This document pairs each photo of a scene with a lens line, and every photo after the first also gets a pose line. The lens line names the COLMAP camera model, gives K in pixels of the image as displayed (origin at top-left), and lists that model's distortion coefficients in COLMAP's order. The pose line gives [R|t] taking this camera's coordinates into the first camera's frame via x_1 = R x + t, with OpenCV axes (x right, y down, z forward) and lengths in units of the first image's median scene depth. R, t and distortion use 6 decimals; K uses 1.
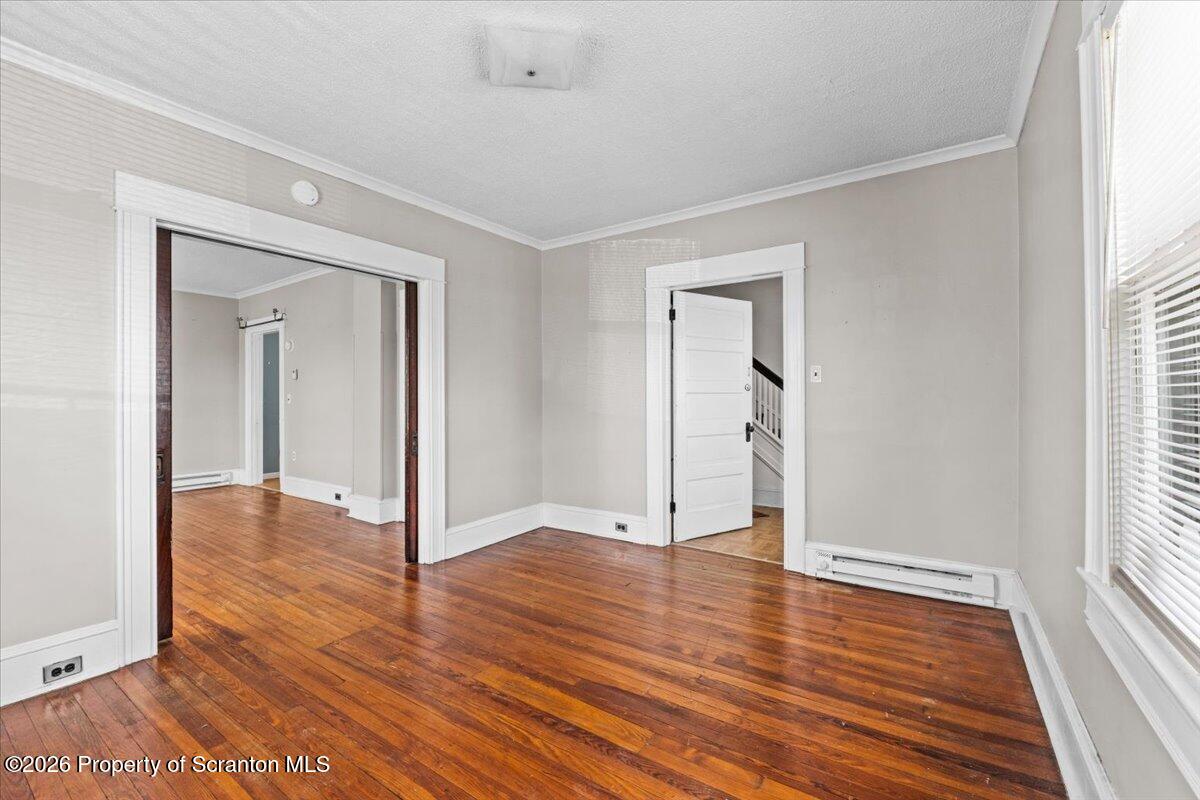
lens RADIAL K [[503.0, 0, 592.8], [0, 503.0, 397.6], [0, 0, 1]] dist [-0.007326, -0.000434]
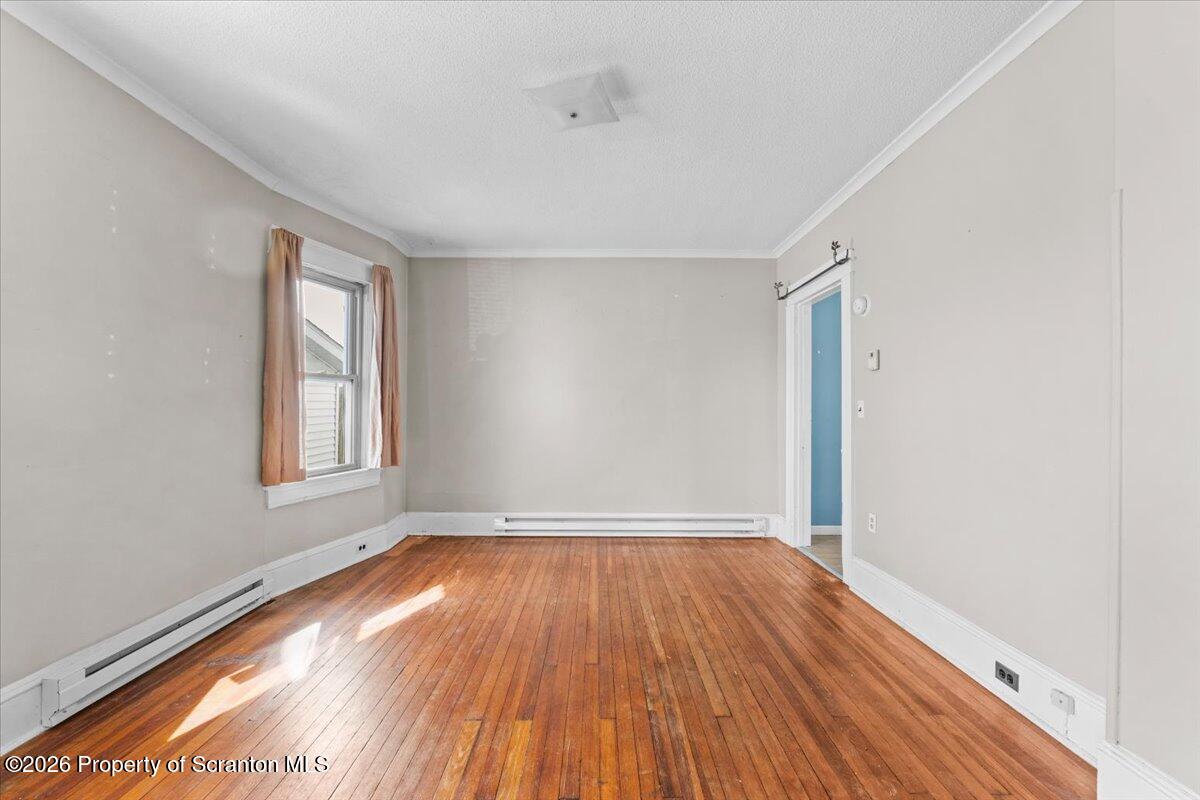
lens RADIAL K [[503.0, 0, 604.5], [0, 503.0, 398.0], [0, 0, 1]] dist [-0.007326, -0.000434]
pose [[0.580337, -0.008475, -0.814332, -0.336502], [-0.006230, 0.999870, -0.014846, 0.000449], [0.814353, 0.013689, 0.580209, 0.482835]]
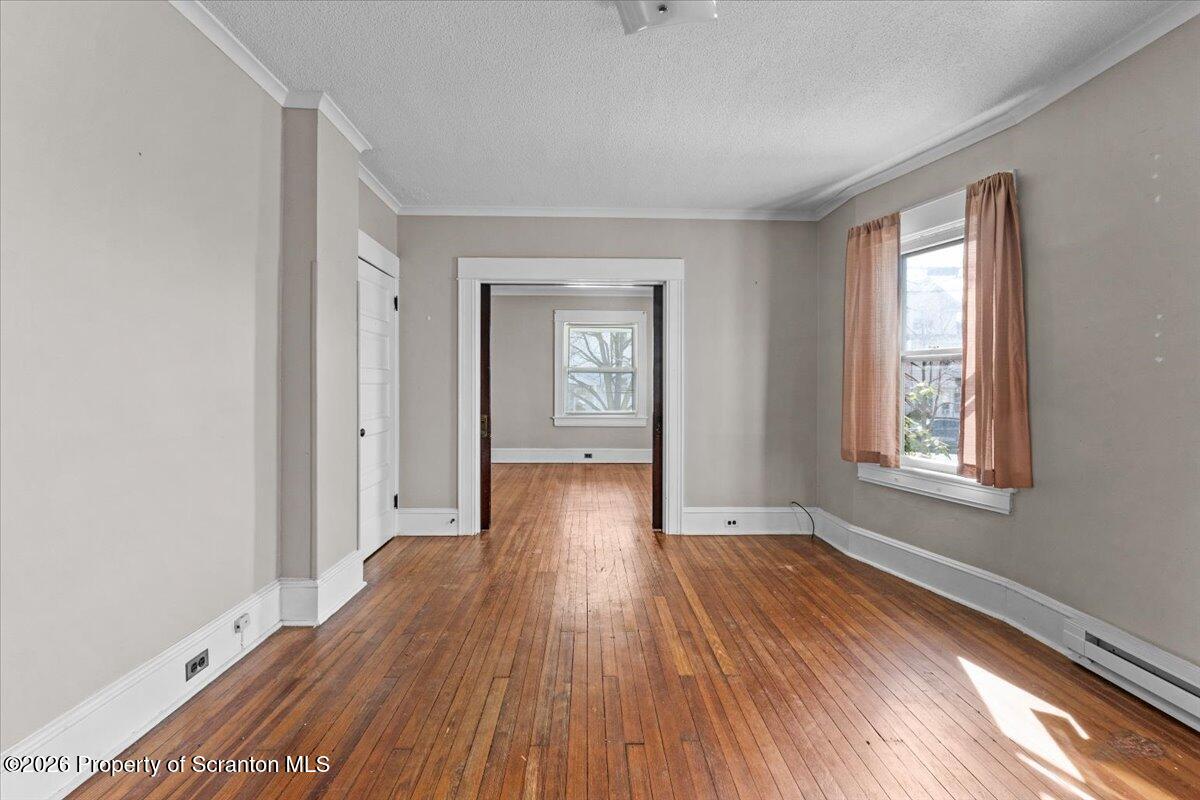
lens RADIAL K [[503.0, 0, 595.1], [0, 503.0, 394.6], [0, 0, 1]] dist [-0.007326, -0.000434]
pose [[-0.581950, -0.014265, 0.813100, -0.852119], [-0.002567, 0.999873, 0.015704, -0.000096], [-0.813221, 0.007052, -0.581913, 0.867841]]
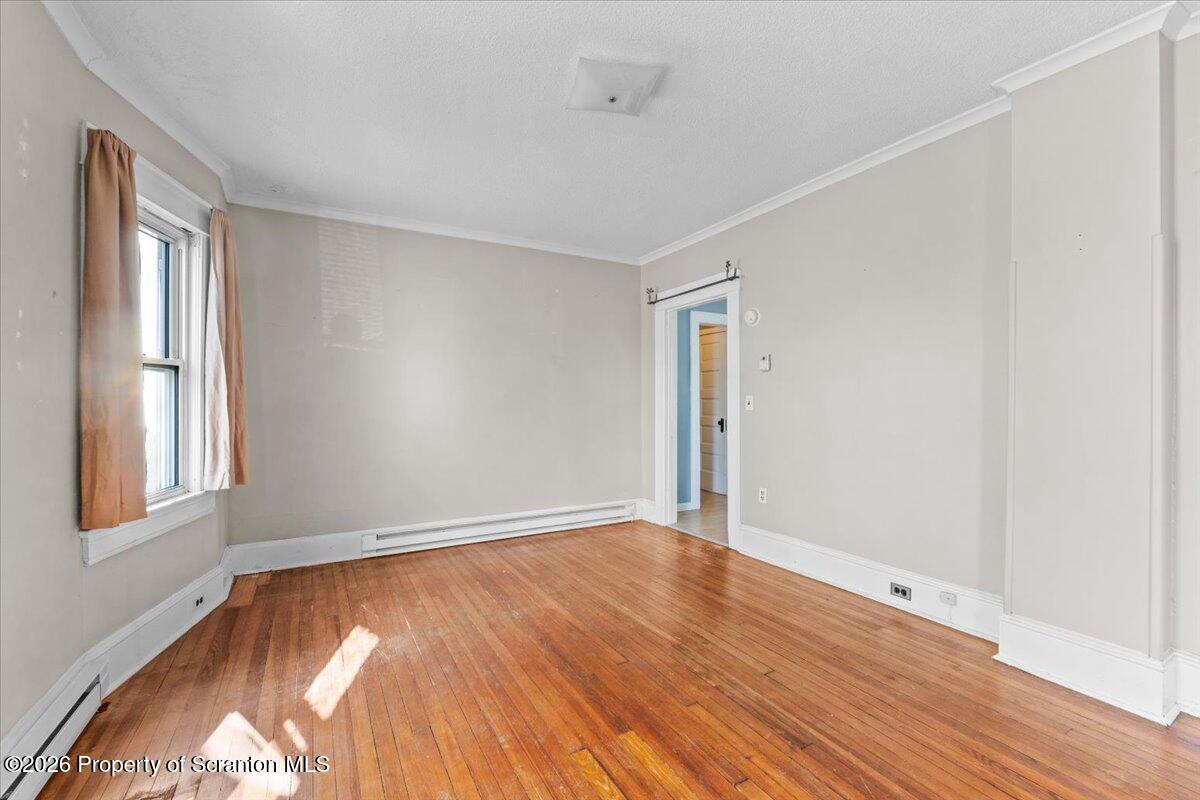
lens RADIAL K [[503.0, 0, 602.2], [0, 503.0, 398.9], [0, 0, 1]] dist [-0.007326, -0.000434]
pose [[0.905708, -0.001359, -0.423900, -0.504690], [-0.000258, 0.999993, -0.003758, 0.000194], [0.423902, 0.003513, 0.905701, 0.352946]]
